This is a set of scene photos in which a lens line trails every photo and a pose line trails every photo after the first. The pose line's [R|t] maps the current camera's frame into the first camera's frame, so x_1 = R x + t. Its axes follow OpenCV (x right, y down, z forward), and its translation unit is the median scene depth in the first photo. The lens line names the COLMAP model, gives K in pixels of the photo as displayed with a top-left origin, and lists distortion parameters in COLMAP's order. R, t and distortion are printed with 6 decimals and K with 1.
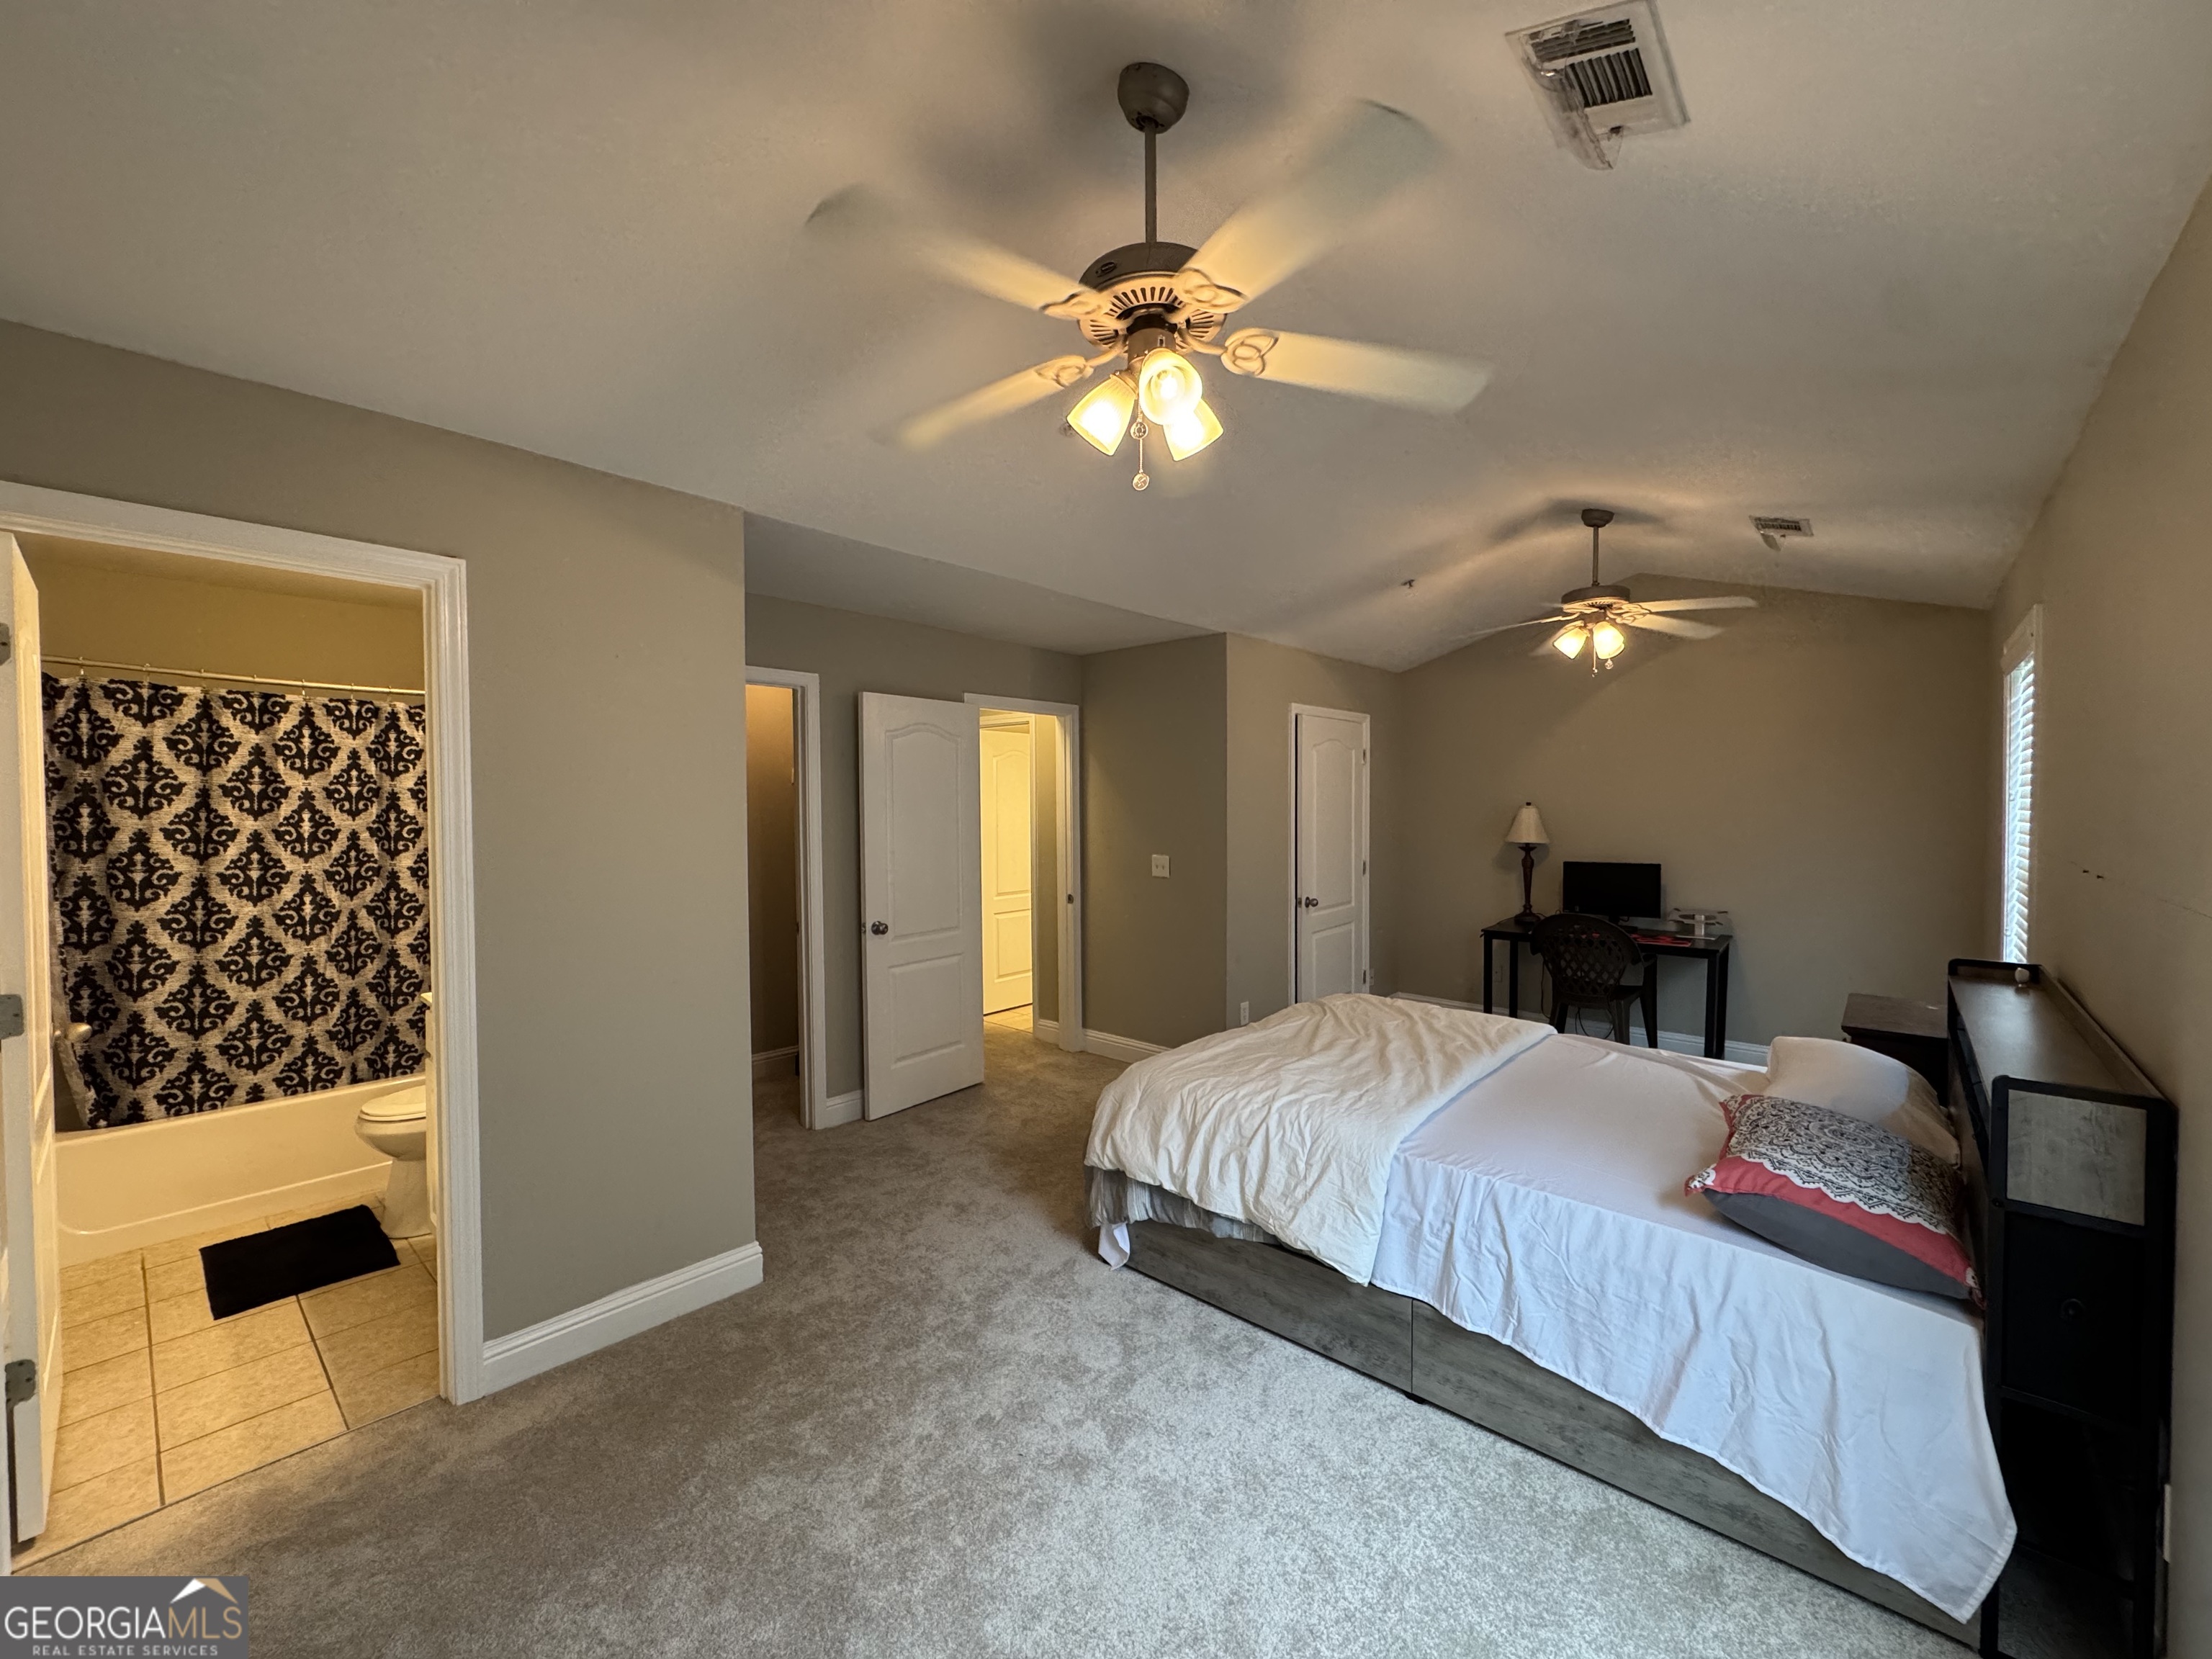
lens RADIAL K [[881.1, 0, 1098.9], [0, 881.1, 819.8], [0, 0, 1]] dist [-0.001933, 0.000336]
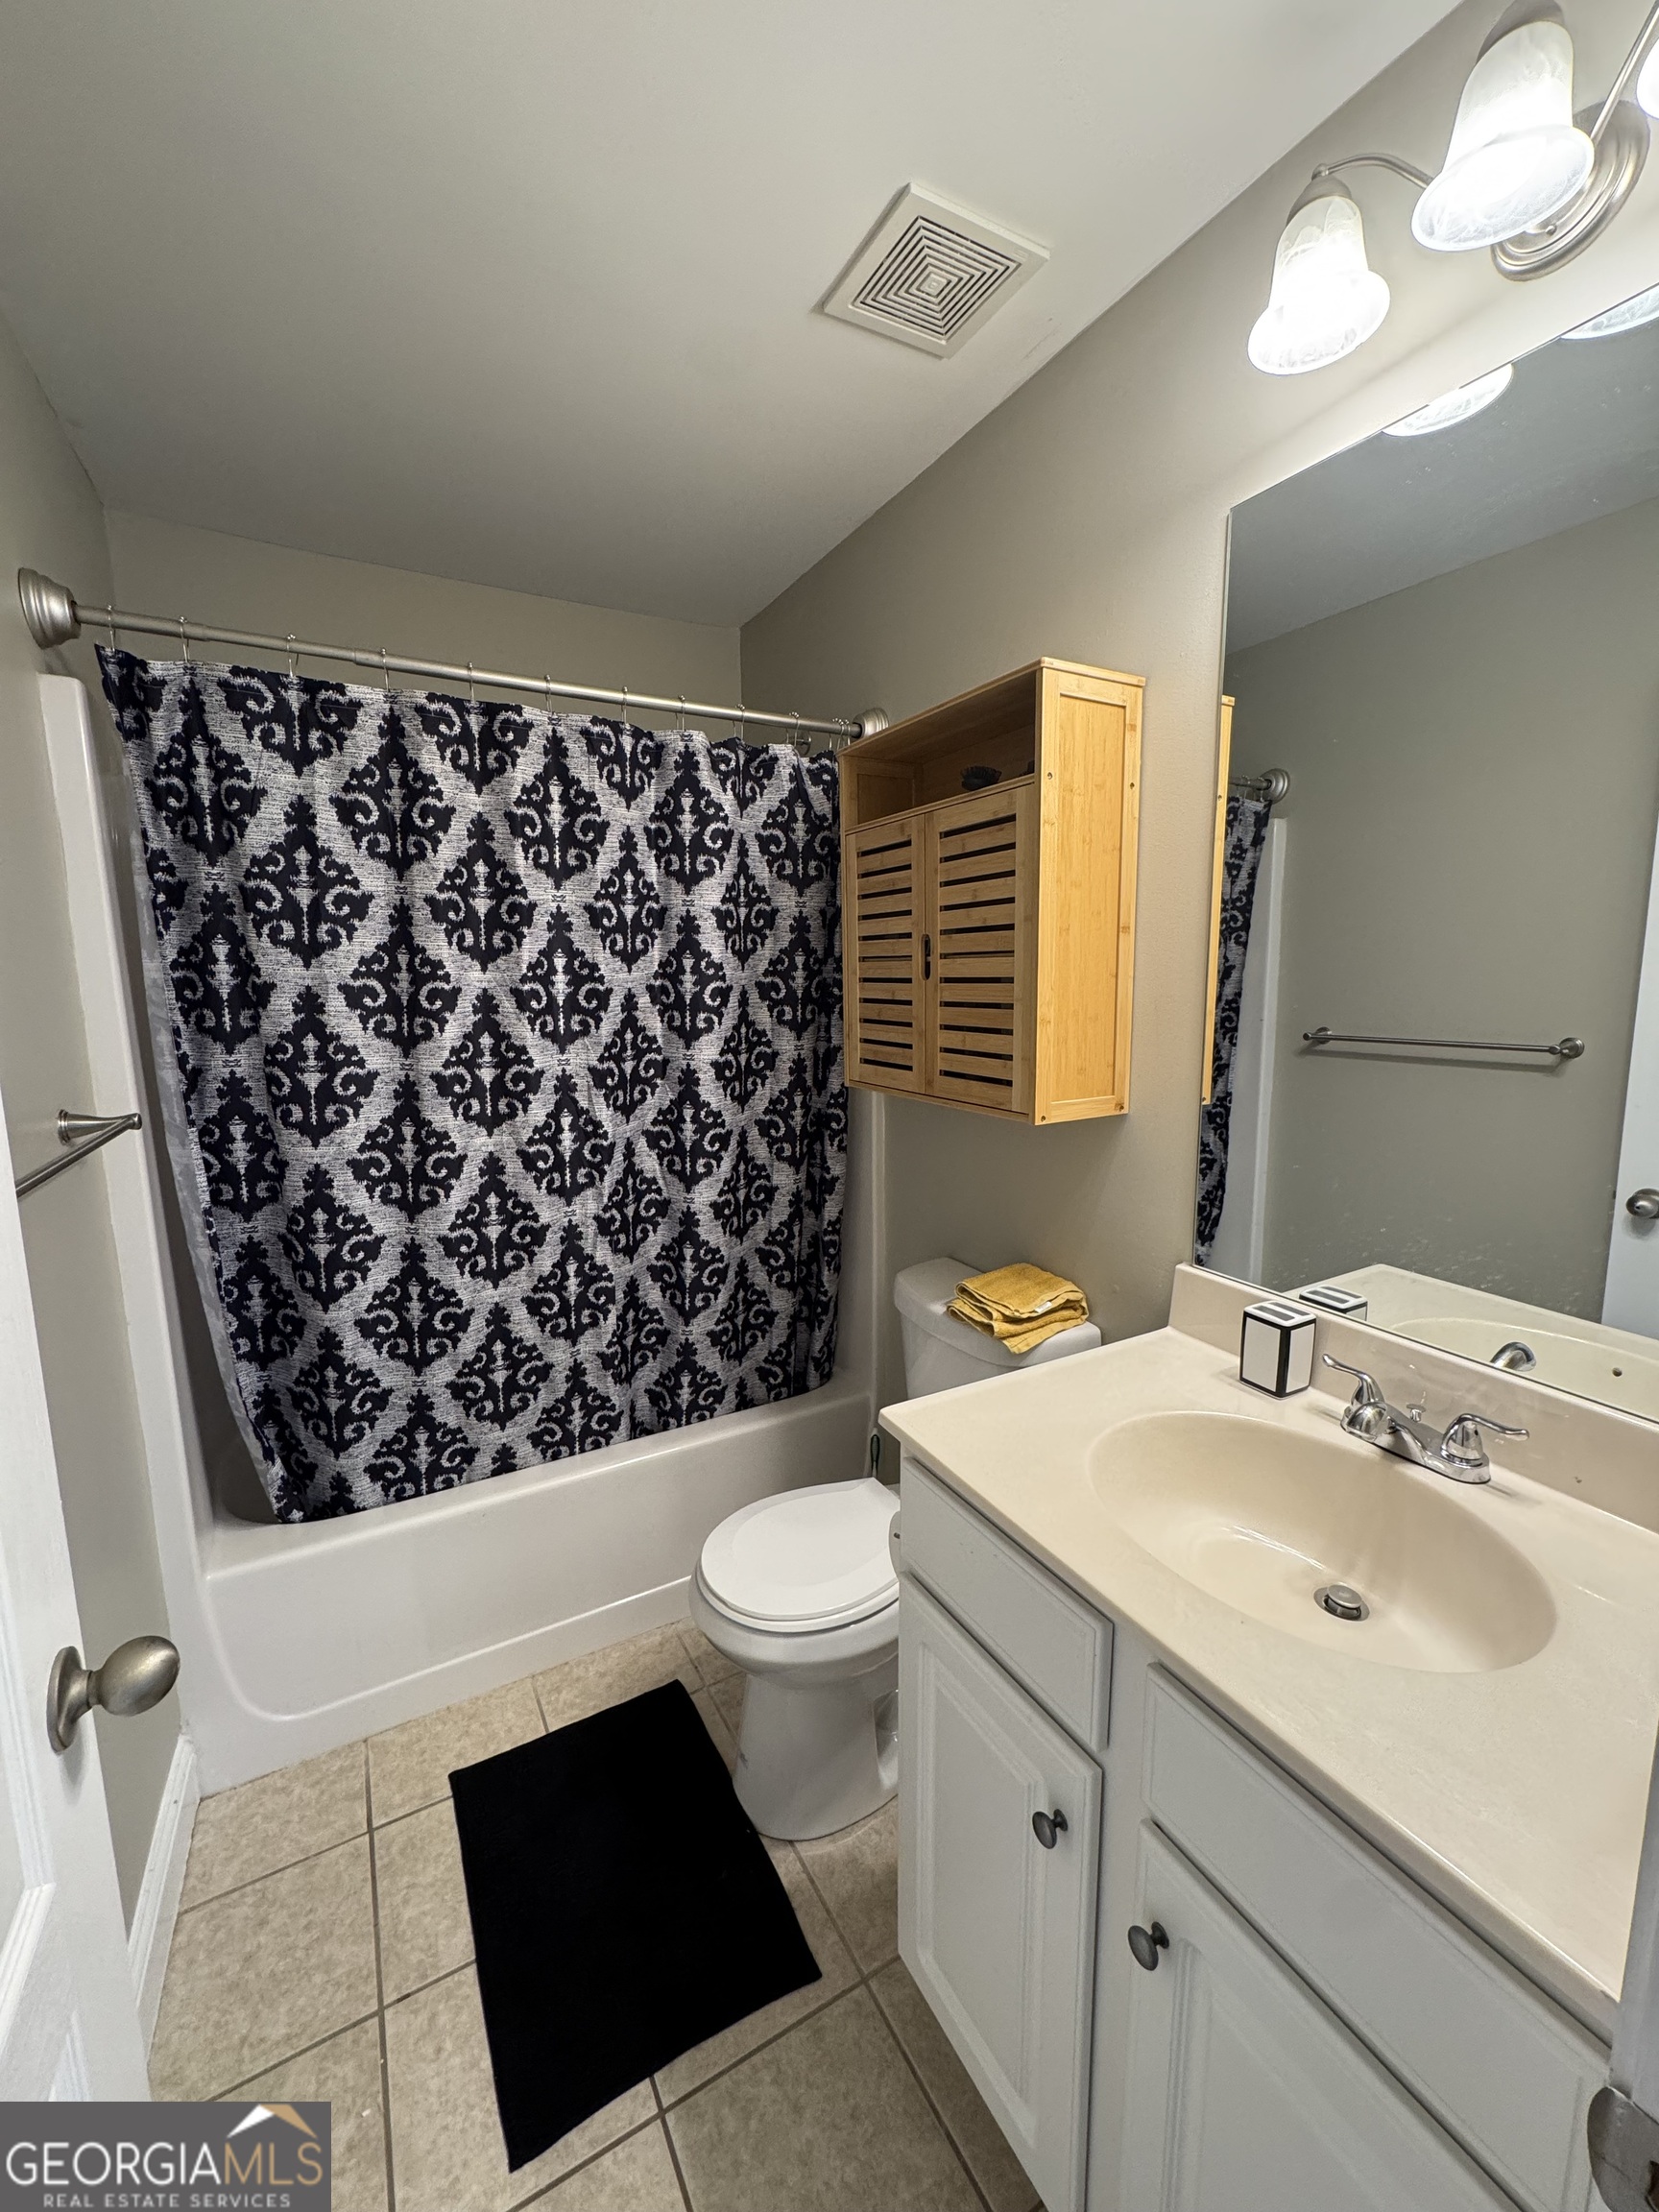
lens RADIAL K [[881.1, 0, 825.3], [0, 881.1, 1097.2], [0, 0, 1]] dist [-0.001933, 0.000336]
pose [[0.943352, 0.037837, -0.329629, -0.612118], [0.002613, 0.992599, 0.121414, 0.012380], [0.331783, -0.115397, 0.936271, 0.590155]]
